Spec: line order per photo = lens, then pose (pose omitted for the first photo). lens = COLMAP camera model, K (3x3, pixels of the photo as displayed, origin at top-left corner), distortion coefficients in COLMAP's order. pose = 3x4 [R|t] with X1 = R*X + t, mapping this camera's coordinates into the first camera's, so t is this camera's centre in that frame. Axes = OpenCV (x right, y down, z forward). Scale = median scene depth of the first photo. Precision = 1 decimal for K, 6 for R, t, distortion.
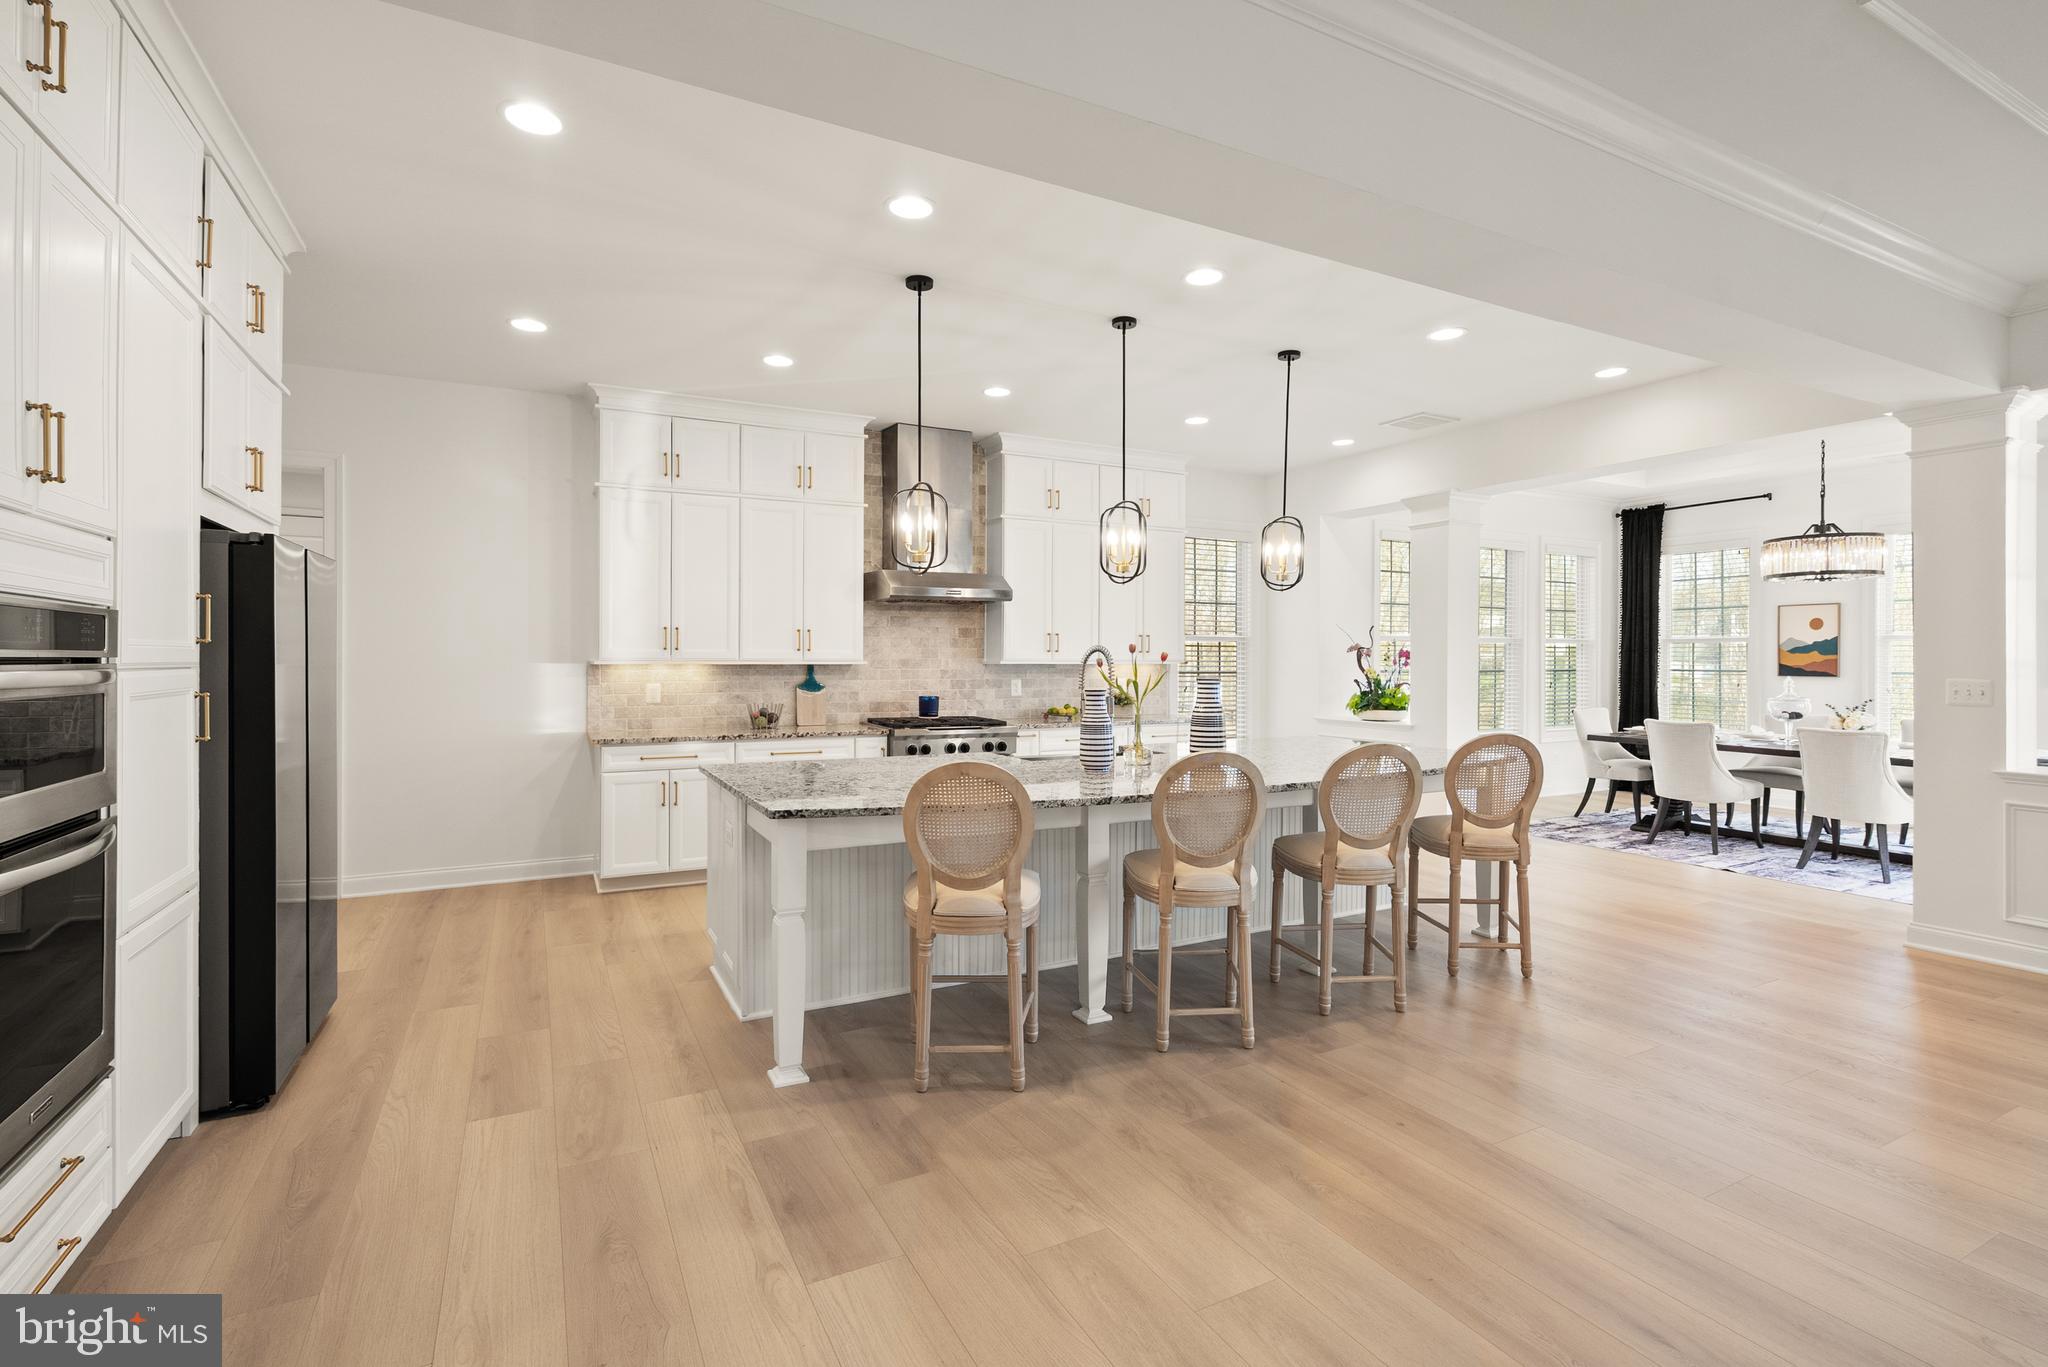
lens RADIAL K [[946.2, 0, 1025.5], [0, 946.2, 664.4], [0, 0, 1]] dist [-0.003256, 0.001230]
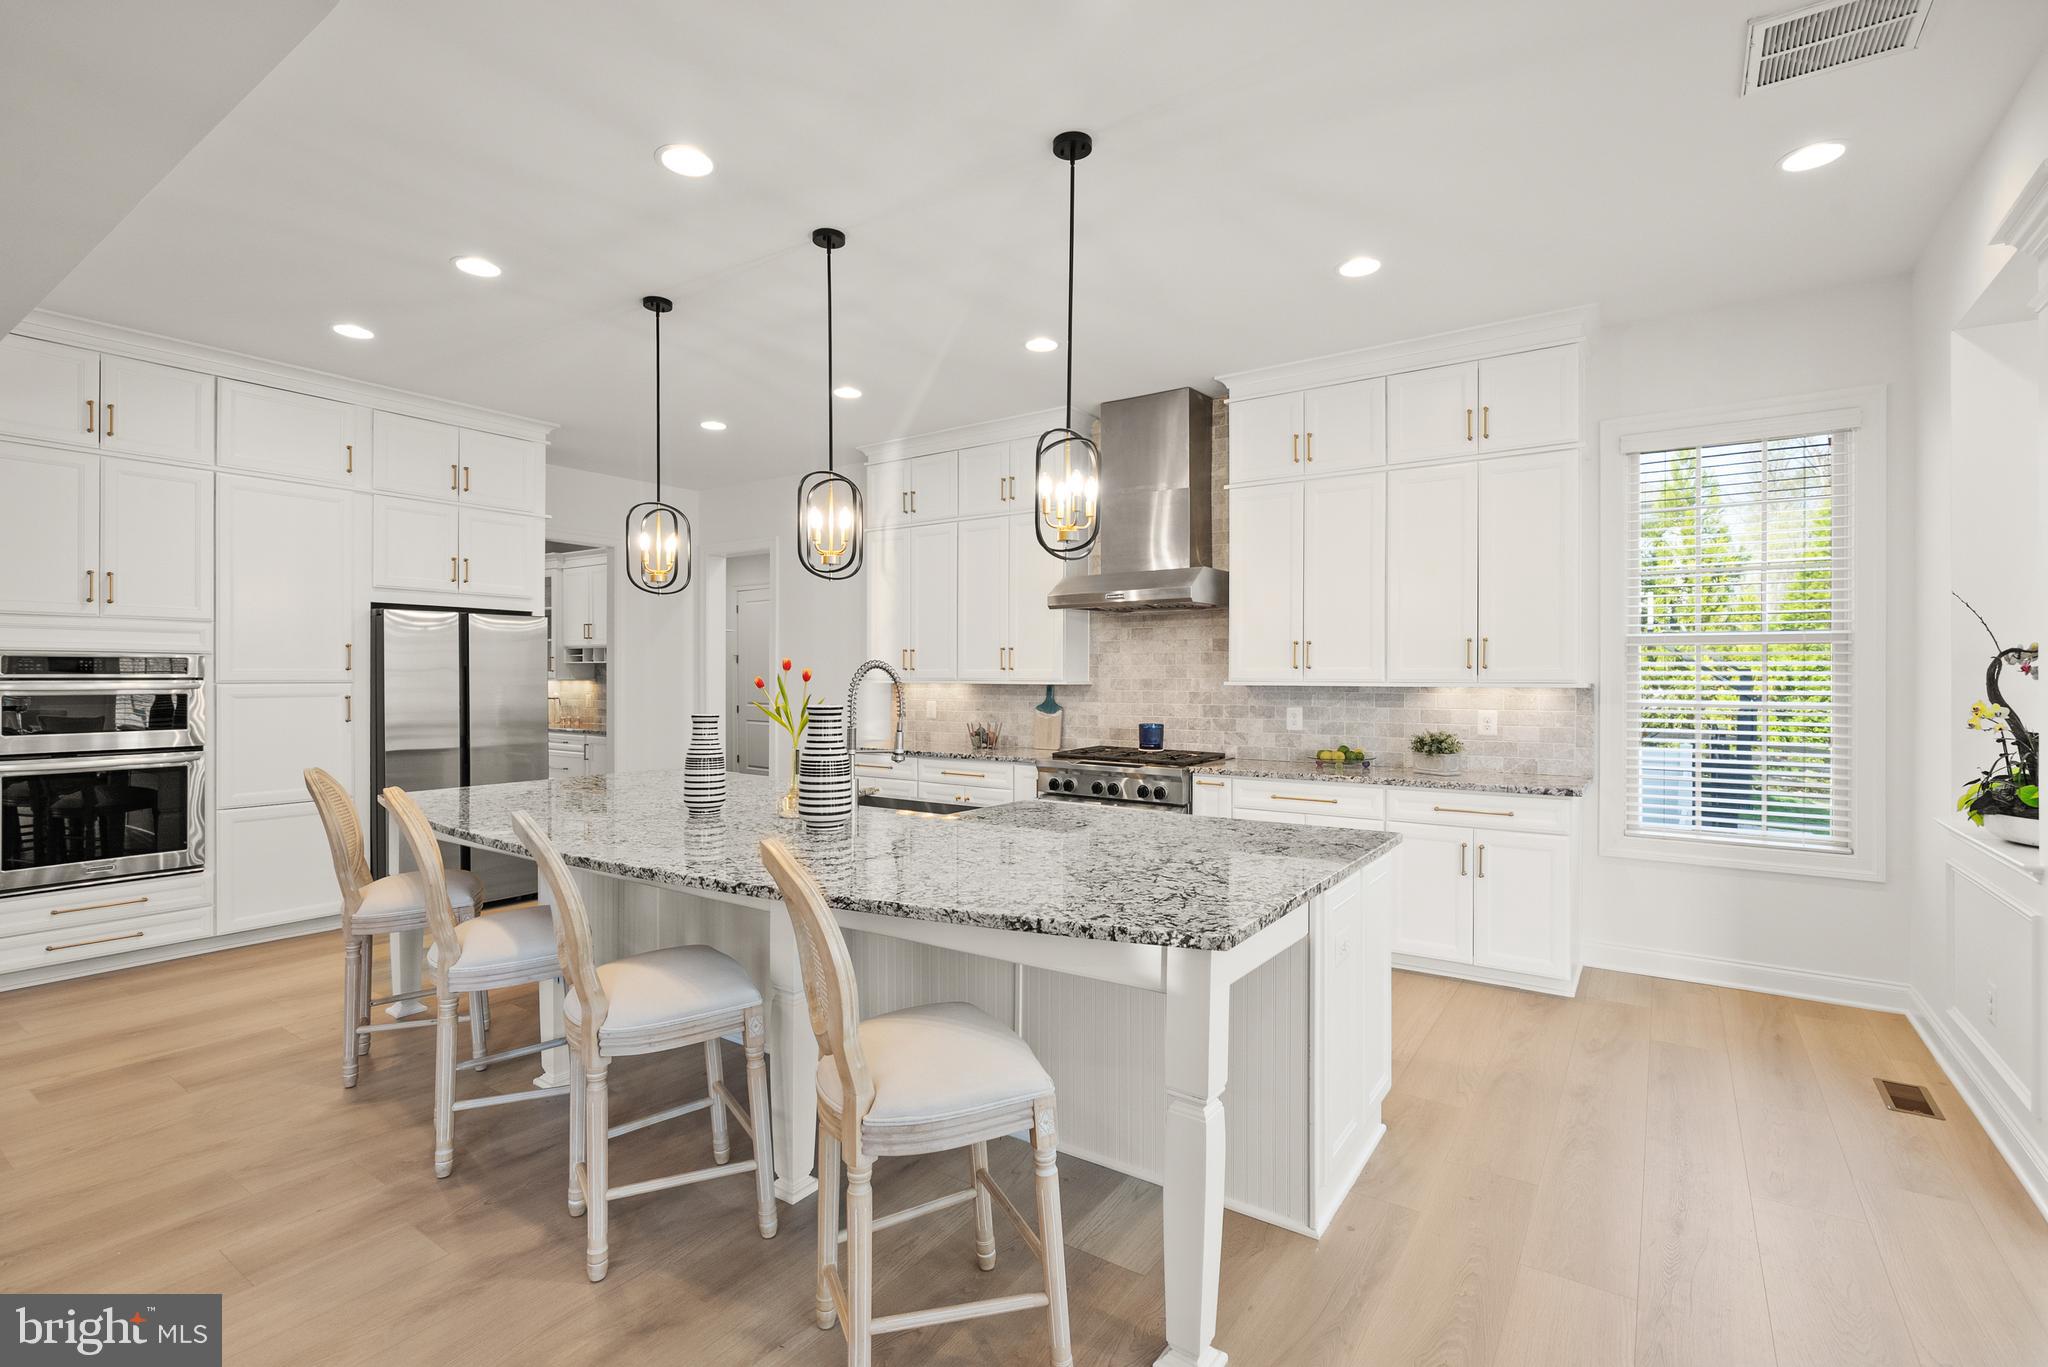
lens RADIAL K [[946.2, 0, 1025.4], [0, 946.2, 666.7], [0, 0, 1]] dist [-0.003256, 0.001230]
pose [[0.461859, -0.011226, -0.886882, 0.590273], [-0.005696, 0.999862, -0.015622, -0.002726], [0.886935, 0.012267, 0.461731, 0.543444]]
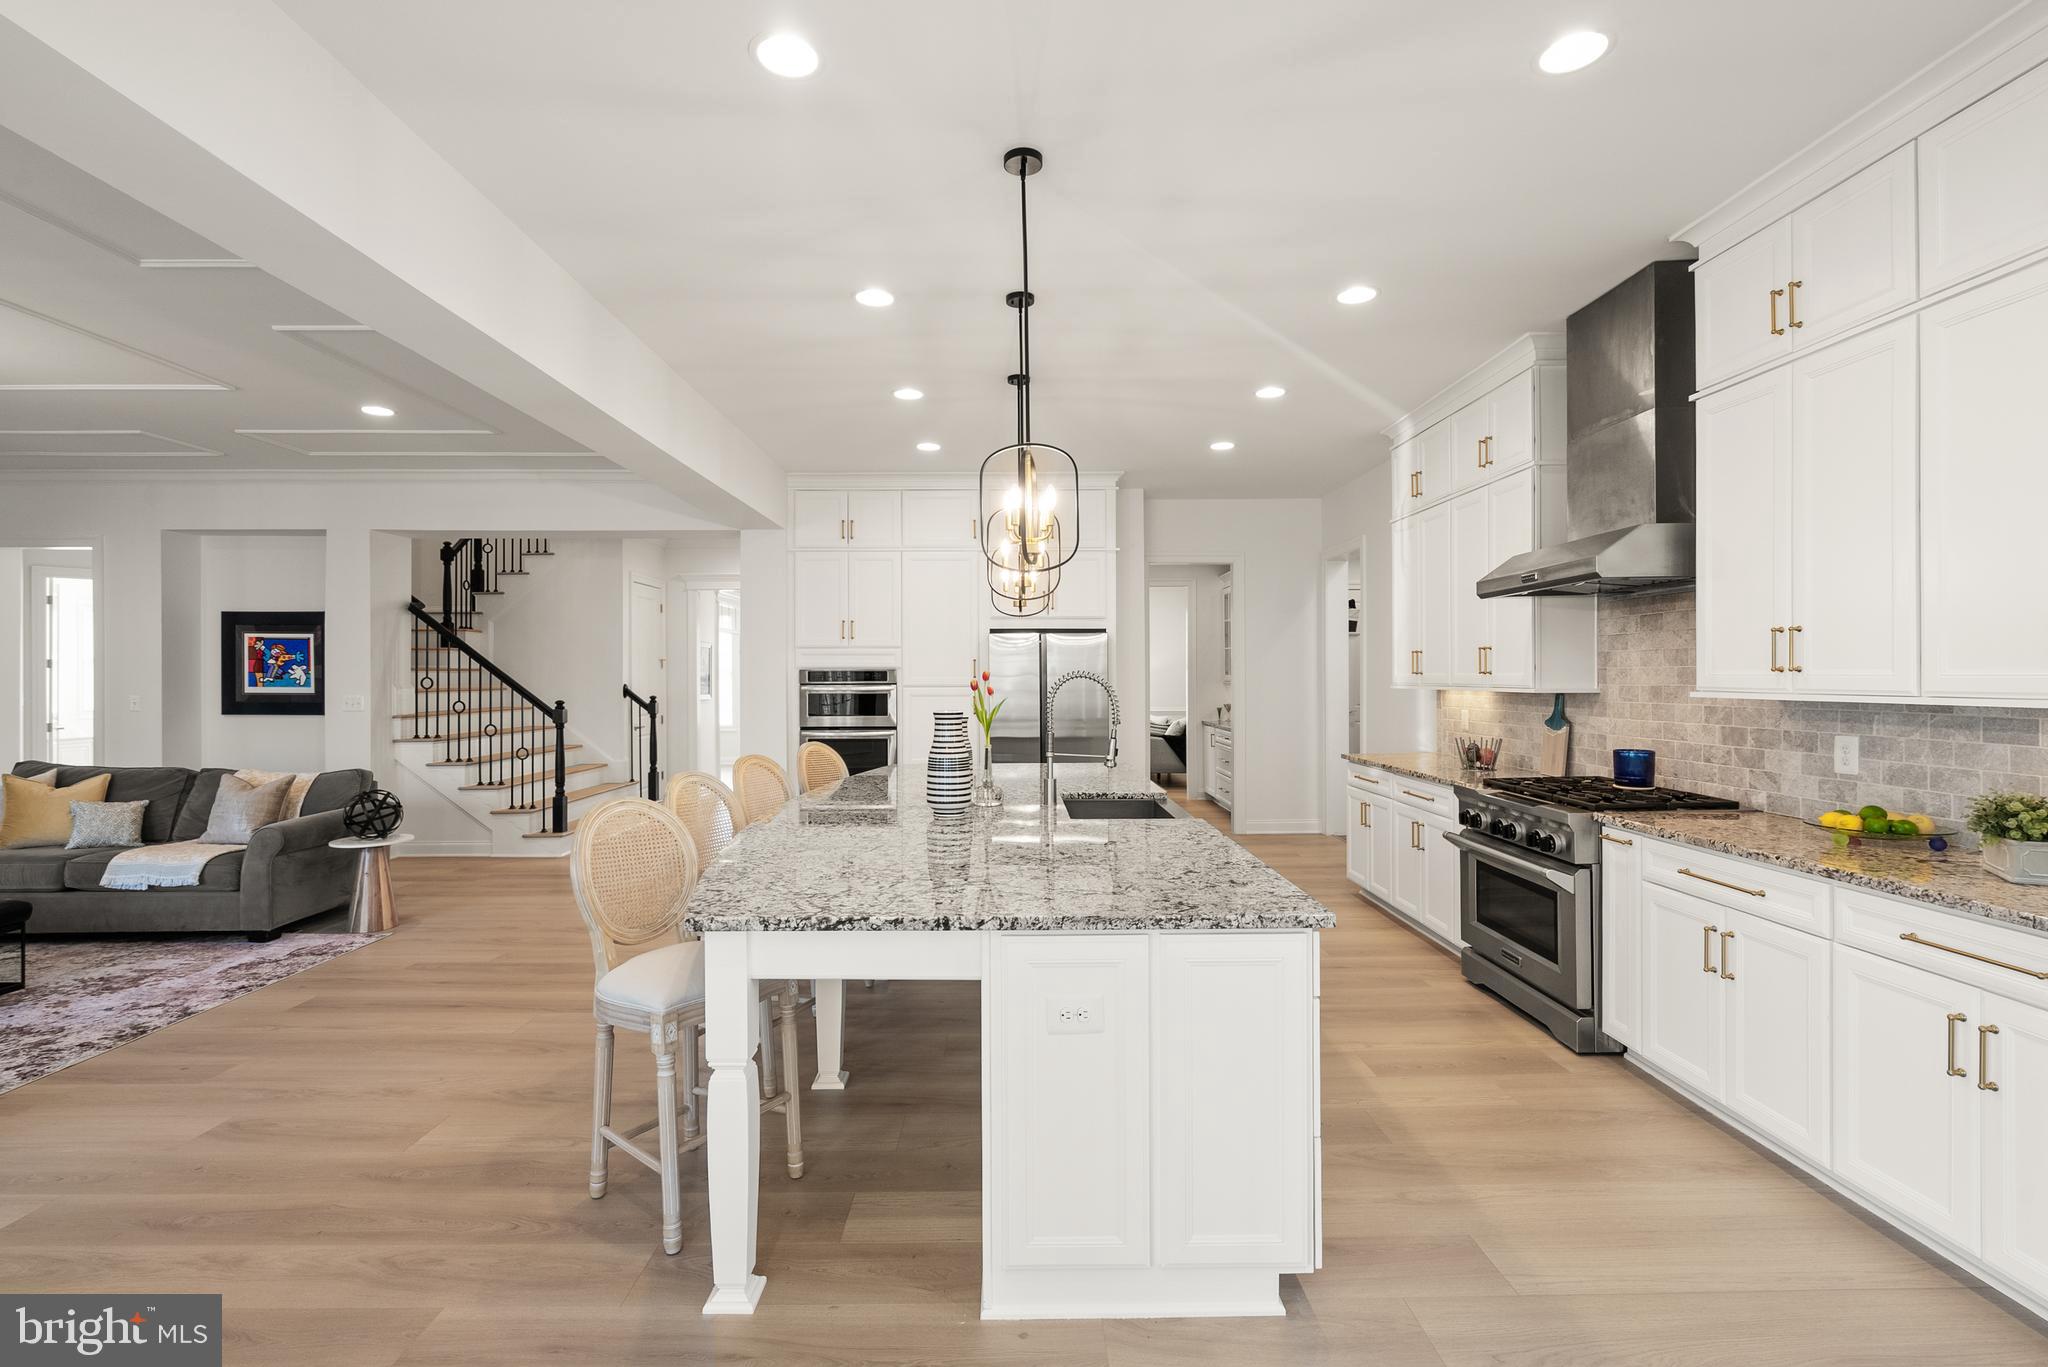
lens RADIAL K [[946.2, 0, 1023.1], [0, 946.2, 673.4], [0, 0, 1]] dist [-0.003256, 0.001230]
pose [[-0.456956, -0.004161, -0.889480, 0.601869], [-0.003550, 0.999990, -0.002854, -0.010914], [0.889482, 0.001853, -0.456966, 0.960957]]
